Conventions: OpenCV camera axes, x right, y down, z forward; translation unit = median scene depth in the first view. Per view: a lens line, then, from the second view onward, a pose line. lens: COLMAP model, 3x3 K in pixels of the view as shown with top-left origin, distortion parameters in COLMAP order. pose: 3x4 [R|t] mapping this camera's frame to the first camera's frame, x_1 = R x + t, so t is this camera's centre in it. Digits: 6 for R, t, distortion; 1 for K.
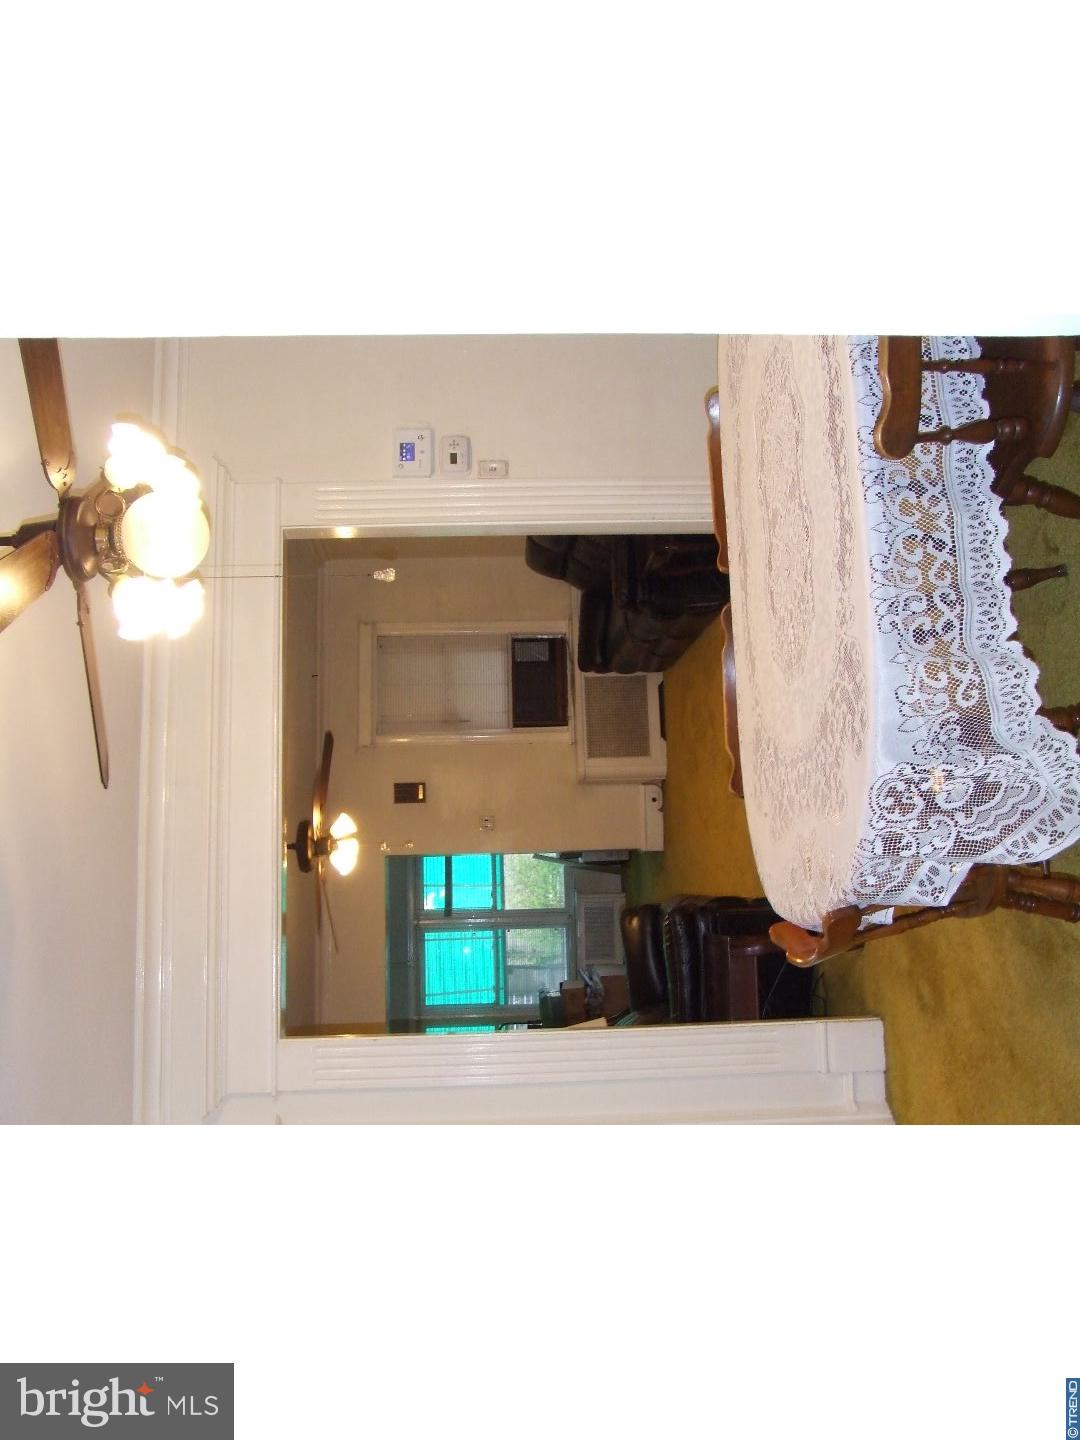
lens RADIAL K [[1648.4, 0, 540.0], [0, 1648.4, 720.0], [0, 0, 1]] dist [-0.079592, 0.010921]
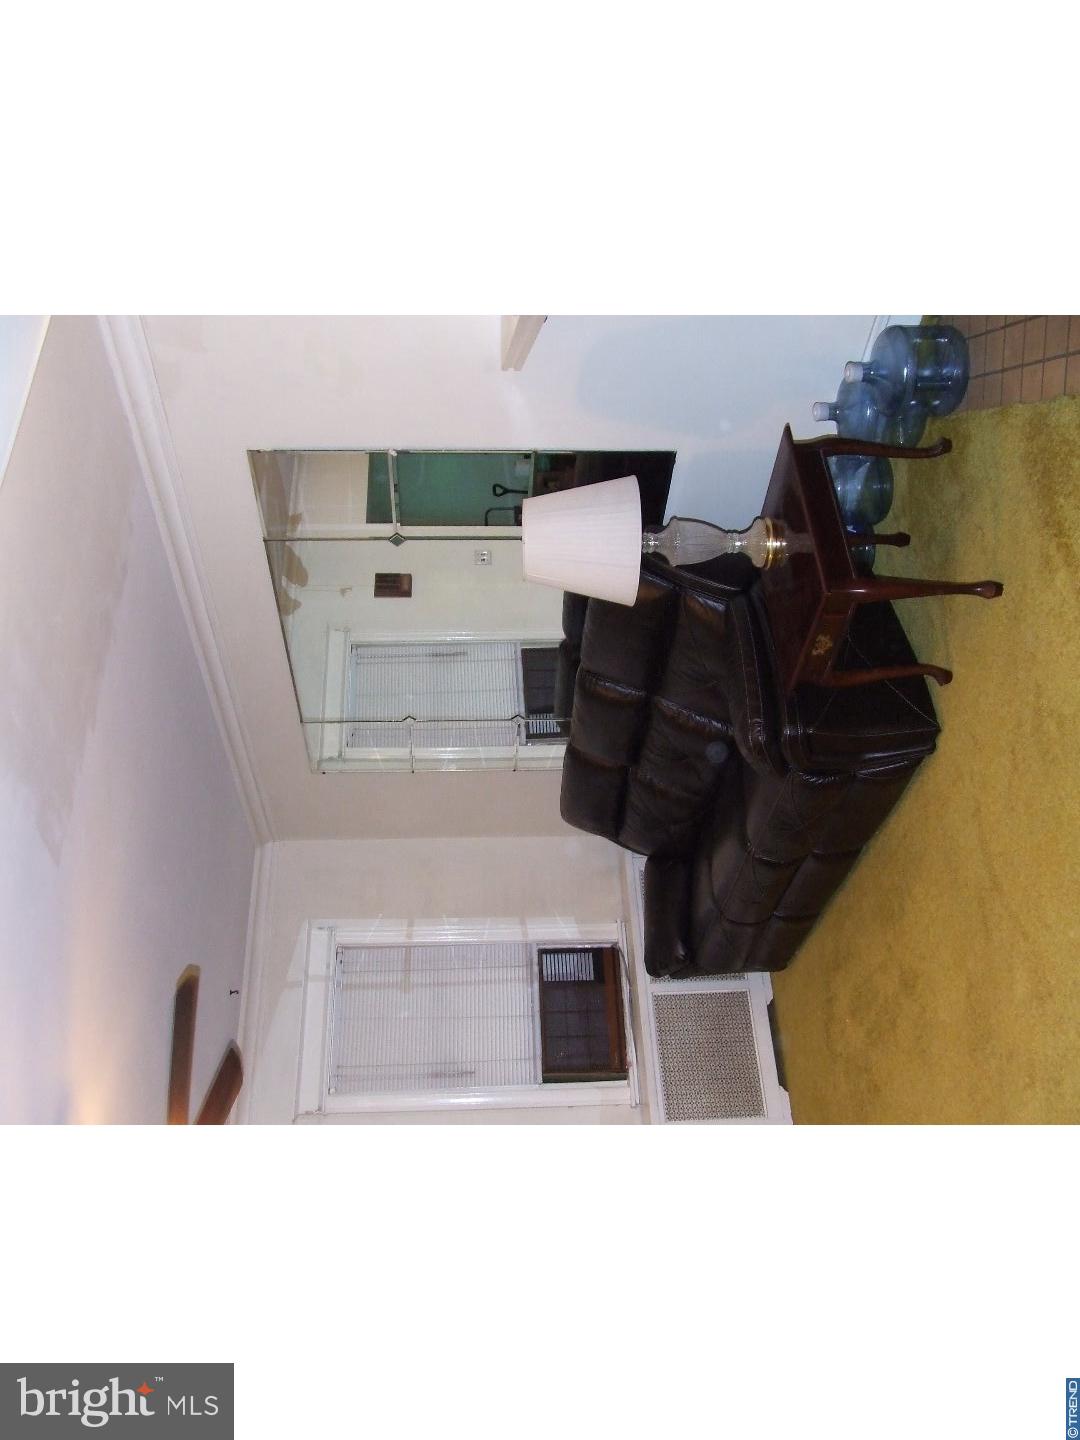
lens RADIAL K [[1227.7, 0, 540.0], [0, 1227.7, 720.0], [0, 0, 1]] dist [-0.090274, 0.001548]
pose [[0.999635, -0.004962, 0.026554, -0.029214], [0.016091, 0.898943, -0.437770, 0.084938], [-0.021698, 0.438037, 0.898695, 0.516011]]
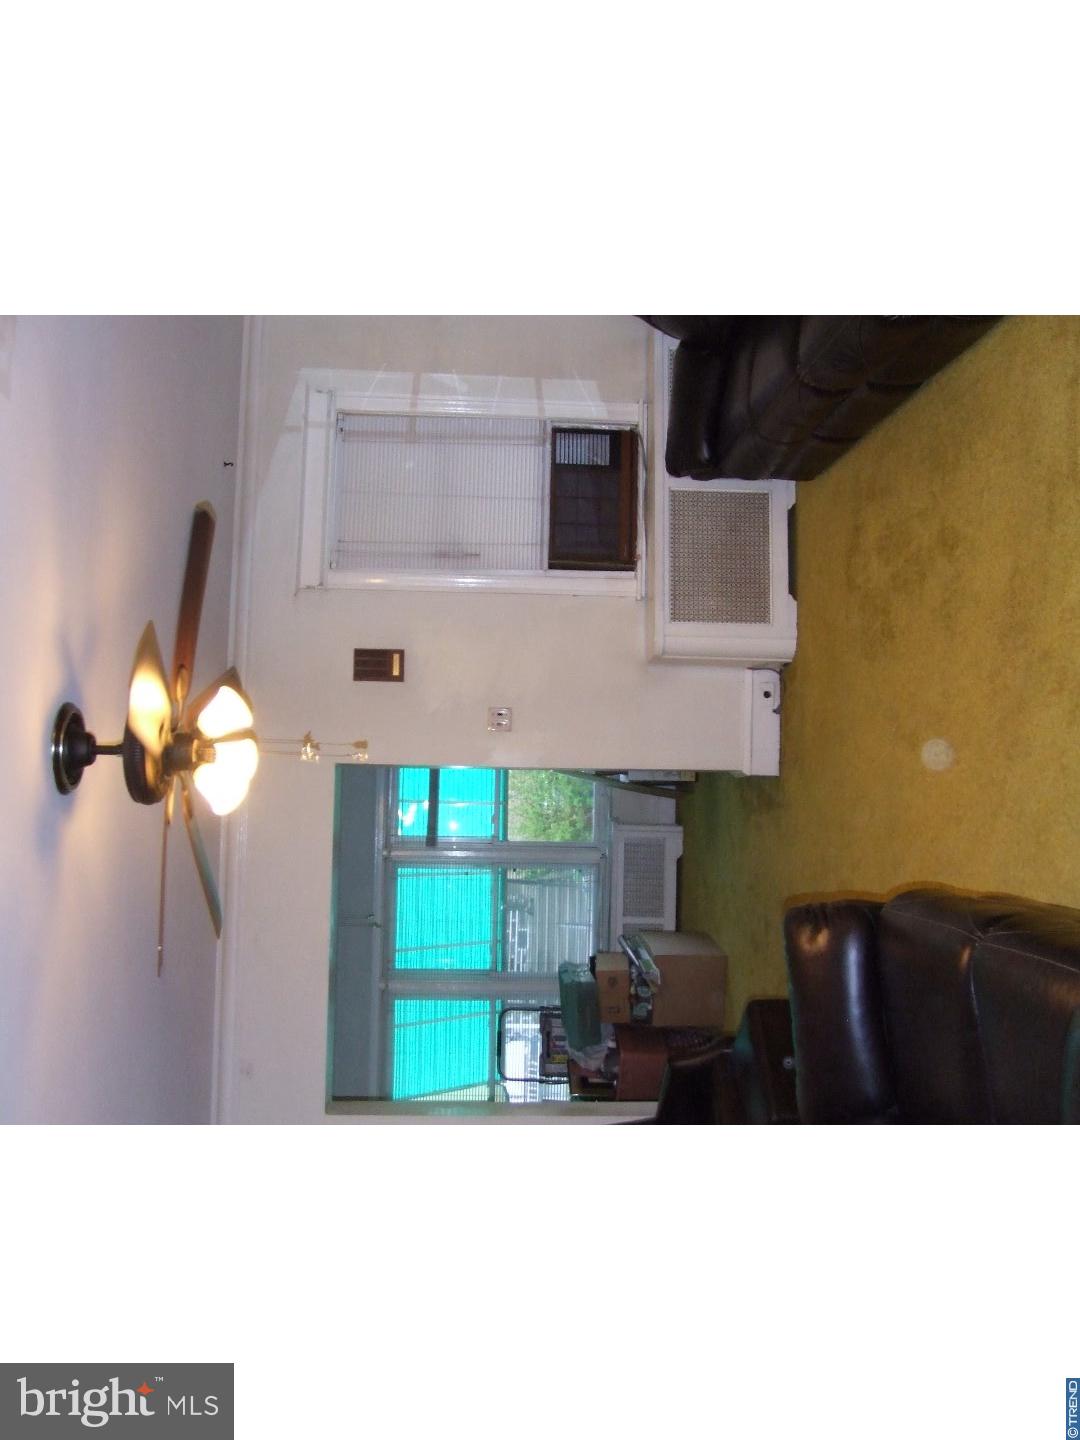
lens RADIAL K [[1212.2, 0, 540.0], [0, 1212.2, 720.0], [0, 0, 1]] dist [-0.051158, 0.005186]
pose [[0.998469, 0.044174, 0.033299, -0.032367], [-0.046138, 0.997088, 0.060715, 0.034002], [-0.030520, -0.062159, 0.997600, 0.538654]]
